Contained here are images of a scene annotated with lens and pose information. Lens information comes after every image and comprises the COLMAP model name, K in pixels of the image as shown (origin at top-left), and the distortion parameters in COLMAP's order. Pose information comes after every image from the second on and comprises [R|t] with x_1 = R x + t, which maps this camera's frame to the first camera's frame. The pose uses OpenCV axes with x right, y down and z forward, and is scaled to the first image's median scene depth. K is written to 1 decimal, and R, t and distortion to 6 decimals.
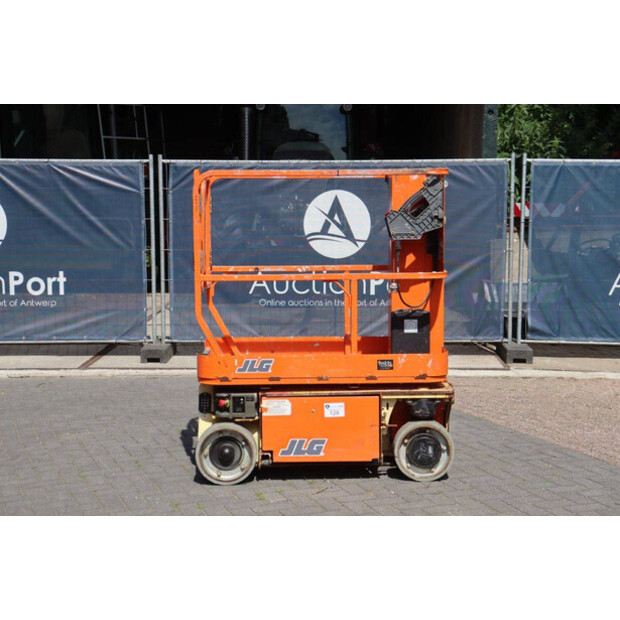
lens RADIAL K [[1169.1, 0, 305.8], [0, 1169.1, 306.7], [0, 0, 1]] dist [0.174829, 0.000000]
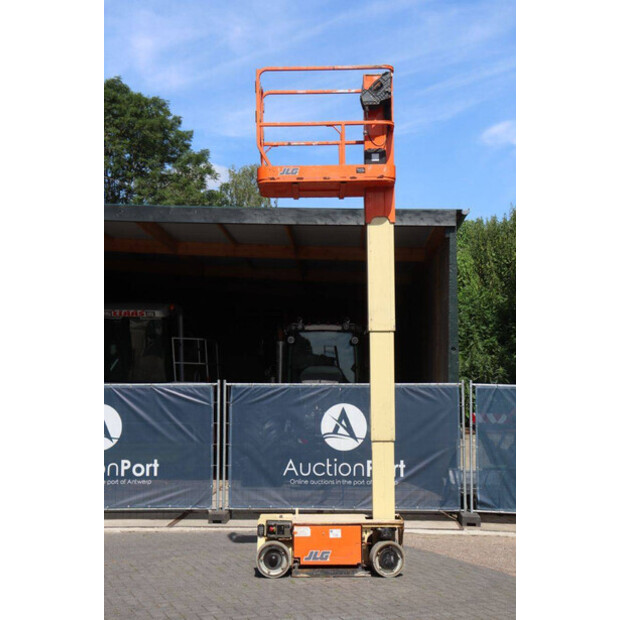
lens RADIAL K [[868.6, 0, 315.8], [0, 868.6, 326.2], [0, 0, 1]] dist [0.247528, 0.000000]
pose [[0.999949, 0.000739, -0.010027, 0.003831], [-0.002586, 0.982655, -0.185427, 0.009717], [0.009716, 0.185444, 0.982607, -0.110824]]
